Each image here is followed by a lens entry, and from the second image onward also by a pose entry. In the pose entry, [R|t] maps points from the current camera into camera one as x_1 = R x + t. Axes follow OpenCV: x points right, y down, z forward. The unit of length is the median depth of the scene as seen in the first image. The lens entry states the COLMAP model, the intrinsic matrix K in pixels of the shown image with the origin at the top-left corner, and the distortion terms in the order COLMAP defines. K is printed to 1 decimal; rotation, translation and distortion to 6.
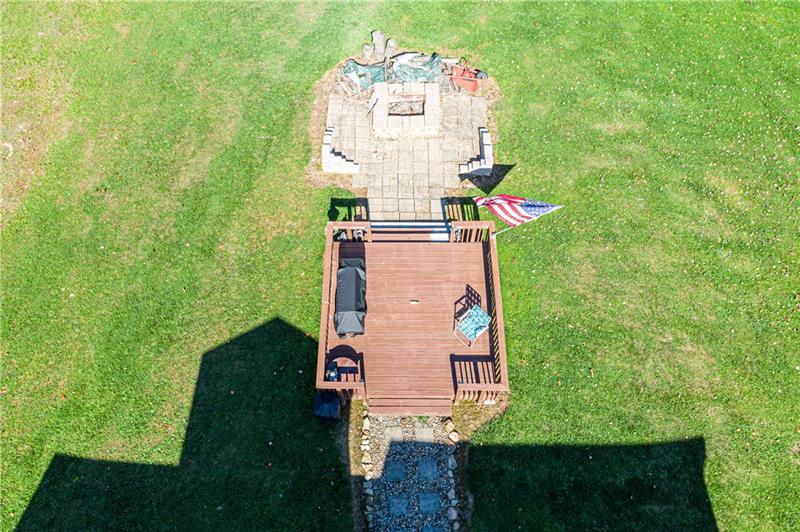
lens RADIAL K [[646.5, 0, 400.7], [0, 646.5, 266.2], [0, 0, 1]] dist [-0.017028, -0.003044]
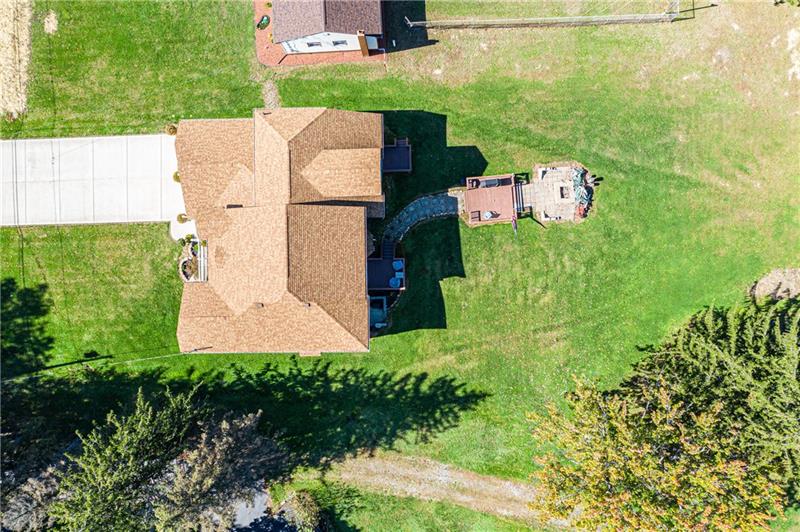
lens RADIAL K [[646.5, 0, 399.8], [0, 646.5, 265.8], [0, 0, 1]] dist [-0.017028, -0.003044]
pose [[0.090085, 0.995595, 0.025995, 0.252238], [-0.883357, 0.067820, 0.463768, -1.171351], [0.459962, -0.064741, 0.885575, -2.582977]]
